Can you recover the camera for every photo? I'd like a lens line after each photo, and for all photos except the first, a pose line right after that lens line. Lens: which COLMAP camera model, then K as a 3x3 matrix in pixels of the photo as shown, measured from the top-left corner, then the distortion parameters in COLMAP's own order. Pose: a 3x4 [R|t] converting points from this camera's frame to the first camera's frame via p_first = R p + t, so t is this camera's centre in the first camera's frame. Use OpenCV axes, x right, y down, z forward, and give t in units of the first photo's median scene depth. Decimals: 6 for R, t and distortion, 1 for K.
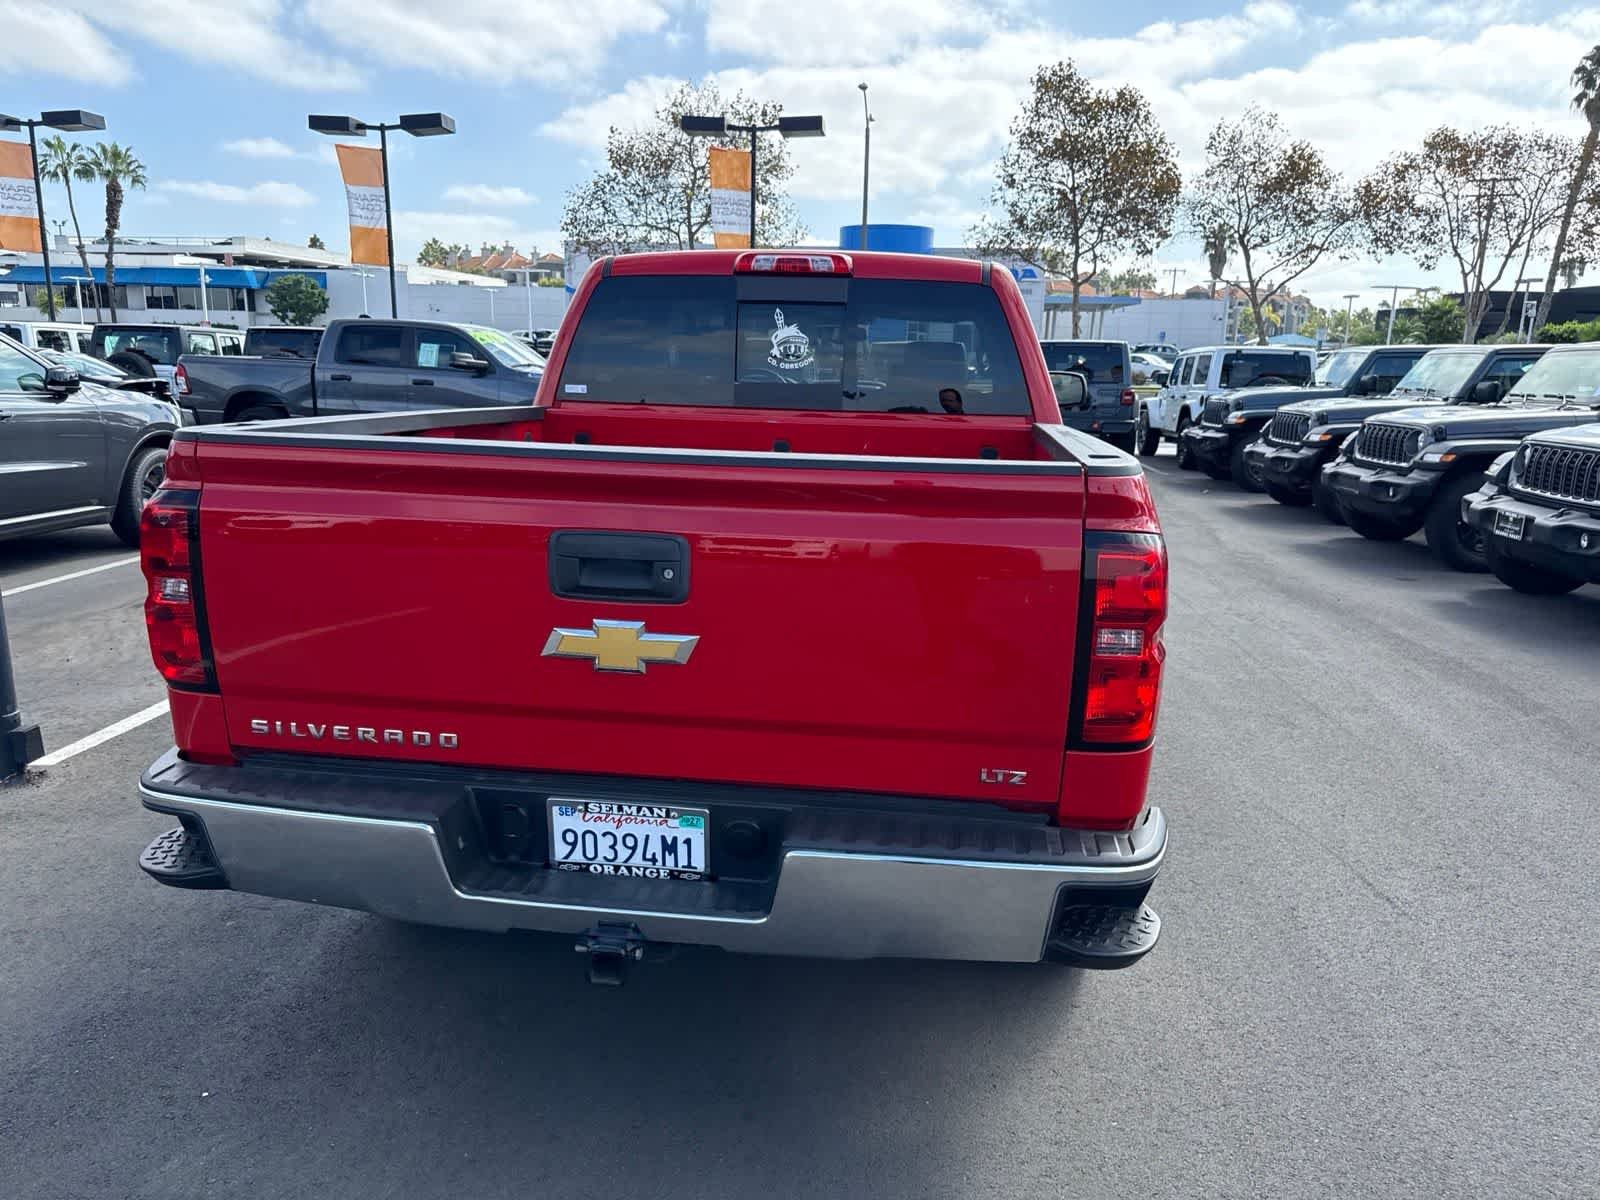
lens RADIAL K [[1139.6, 0, 805.0], [0, 1139.6, 593.3], [0, 0, 1]] dist [0.019814, -0.022544]
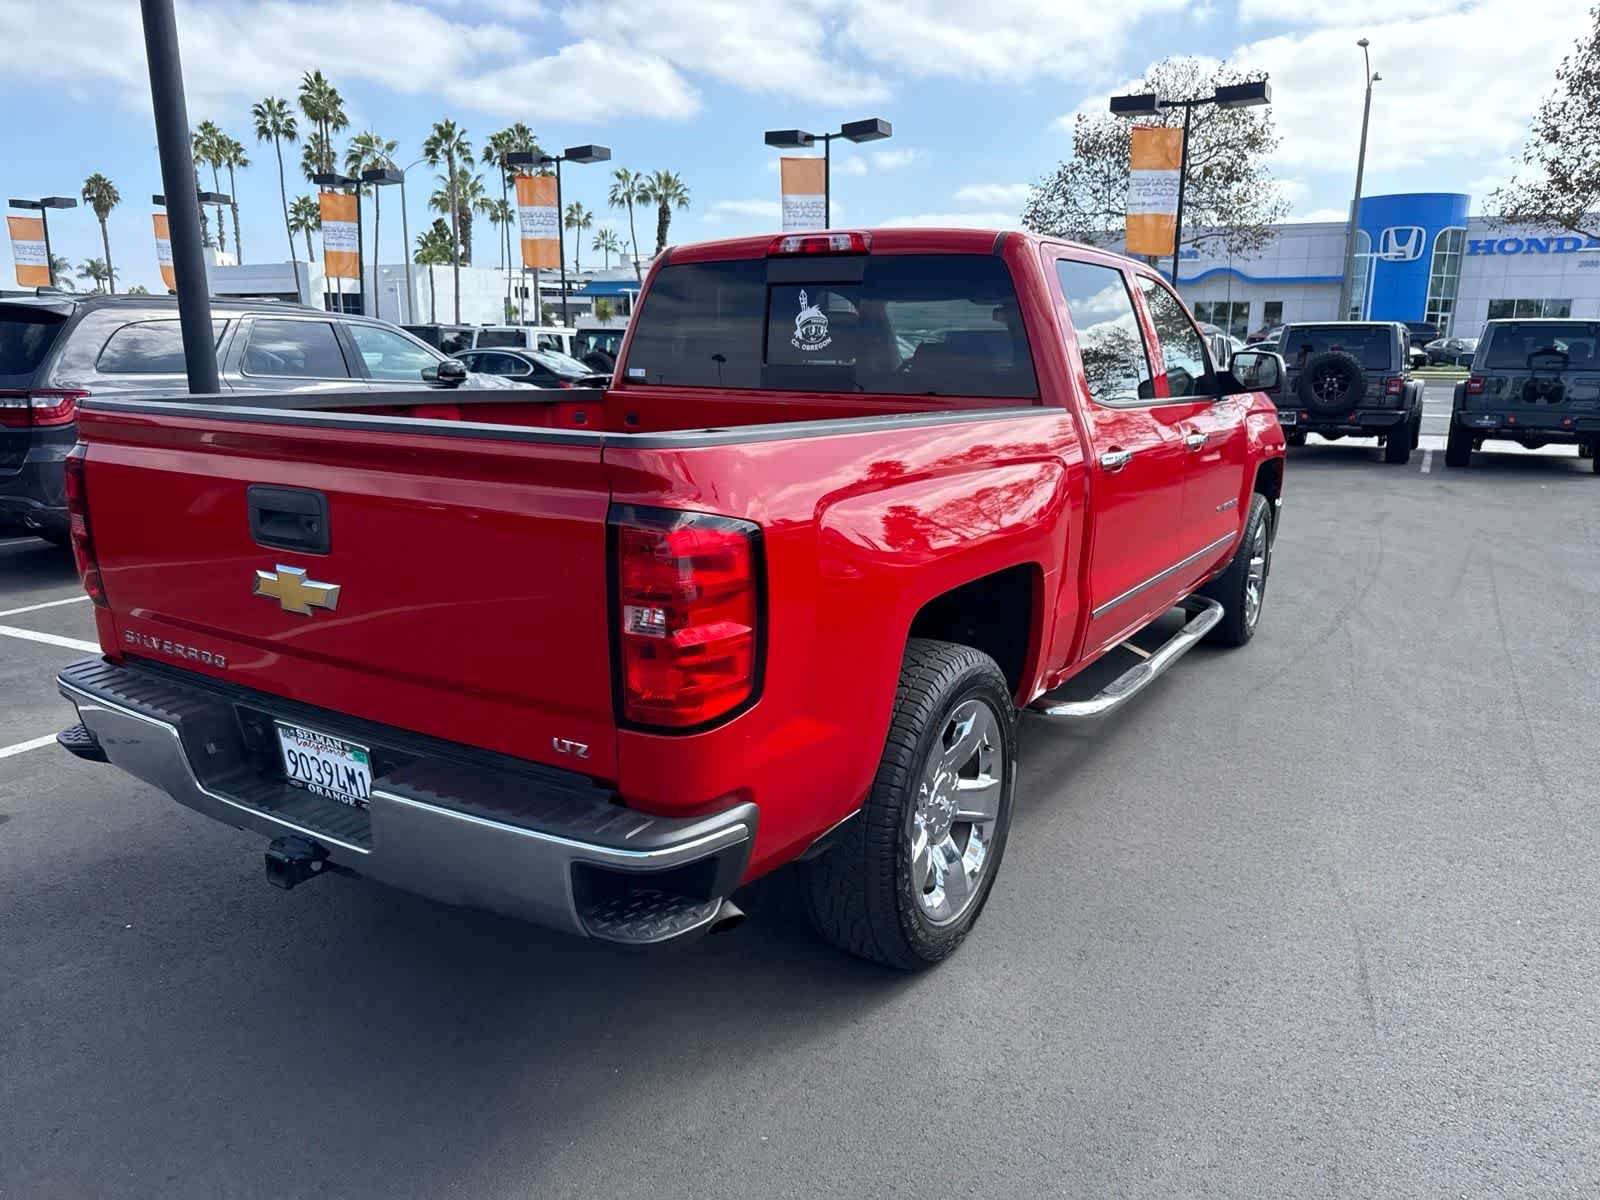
lens RADIAL K [[1139.6, 0, 801.6], [0, 1139.6, 591.8], [0, 0, 1]] dist [0.019814, -0.022544]
pose [[0.913634, 0.071712, -0.400164, 0.077655], [-0.070191, 0.997362, 0.018477, -0.000850], [0.400433, 0.011206, 0.916257, 0.017166]]
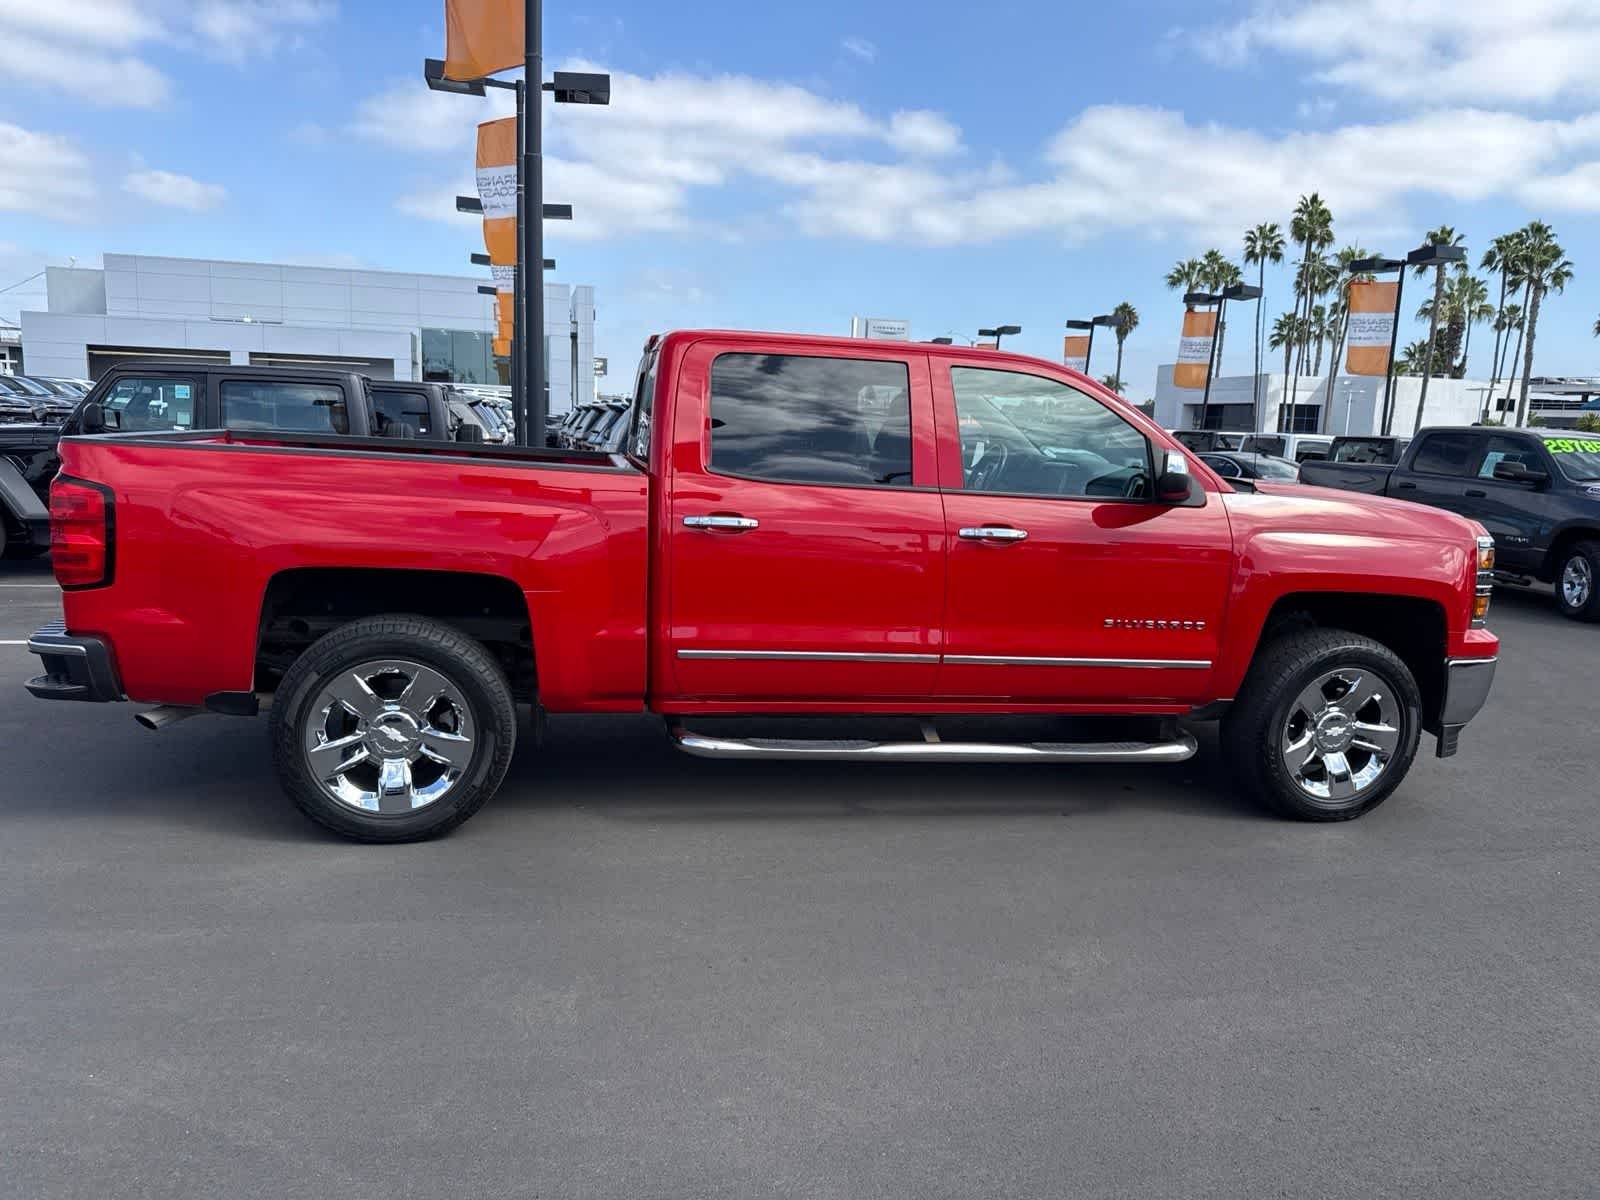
lens RADIAL K [[1139.6, 0, 778.7], [0, 1139.6, 551.0], [0, 0, 1]] dist [0.019814, -0.022544]
pose [[0.321913, 0.096262, -0.941863, 0.248433], [-0.229745, 0.973026, 0.020924, -0.024081], [0.918471, 0.209652, 0.335345, 0.146771]]
